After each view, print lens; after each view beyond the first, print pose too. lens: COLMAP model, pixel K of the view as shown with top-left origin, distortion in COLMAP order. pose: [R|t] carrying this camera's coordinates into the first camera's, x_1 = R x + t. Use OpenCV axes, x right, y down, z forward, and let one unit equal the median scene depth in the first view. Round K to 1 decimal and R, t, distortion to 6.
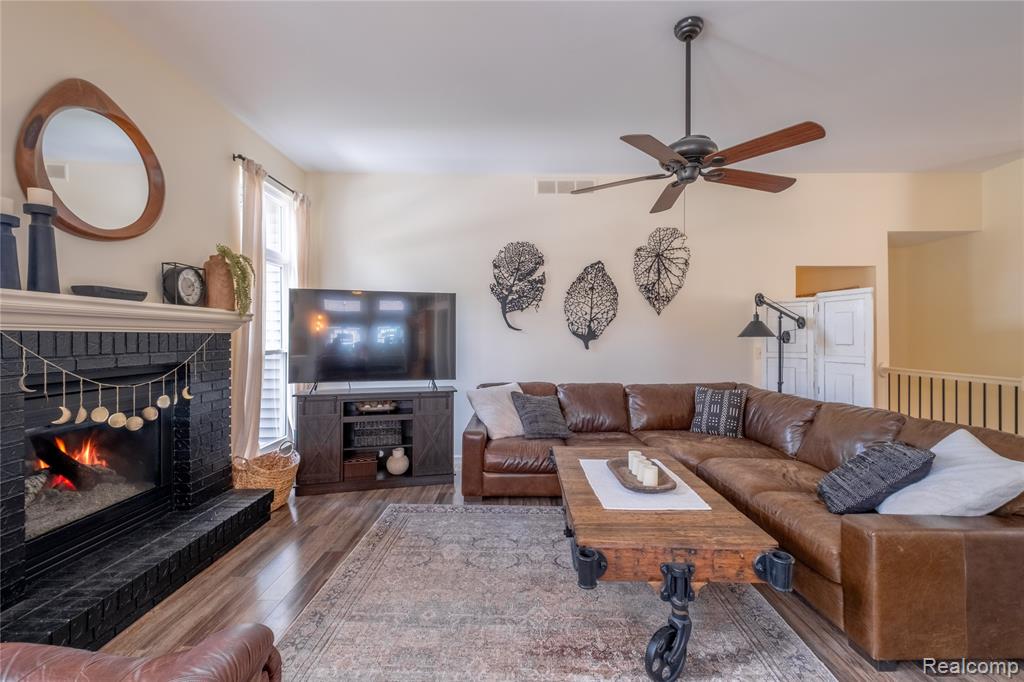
lens RADIAL K [[447.8, 0, 510.1], [0, 447.8, 340.0], [0, 0, 1]] dist [0.010477, -0.002172]
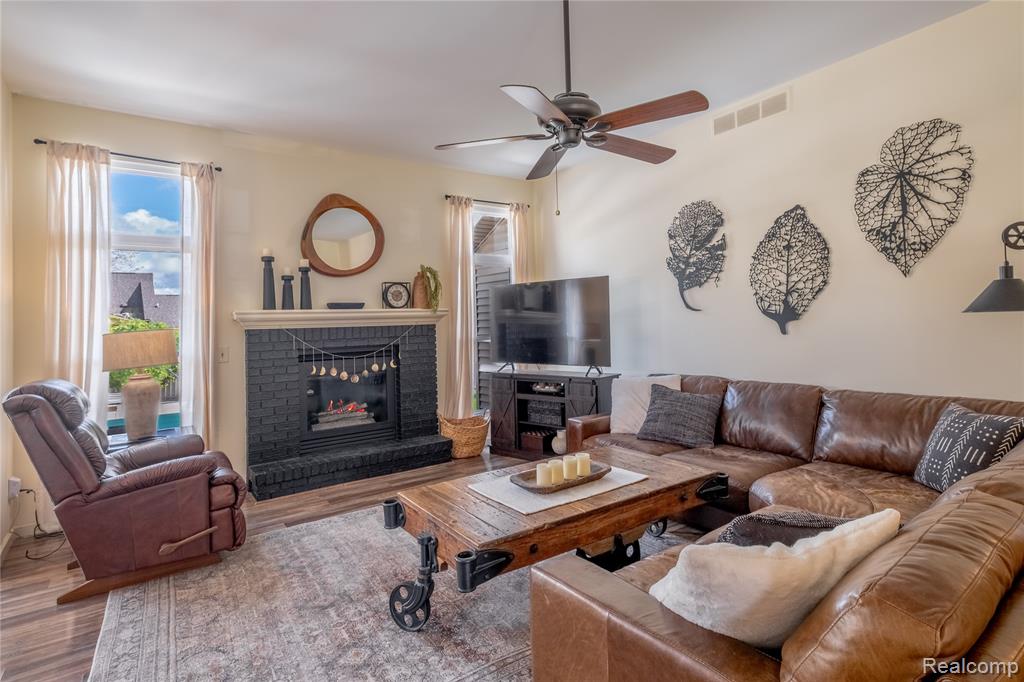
lens RADIAL K [[524.2, 0, 485.9], [0, 524.2, 307.6], [0, 0, 1]] dist [0.037286, 0.000784]
pose [[0.553396, -0.043657, -0.831773, 0.606995], [0.024859, 0.999046, -0.035898, -0.002788], [0.832547, -0.000811, 0.553954, 0.153723]]
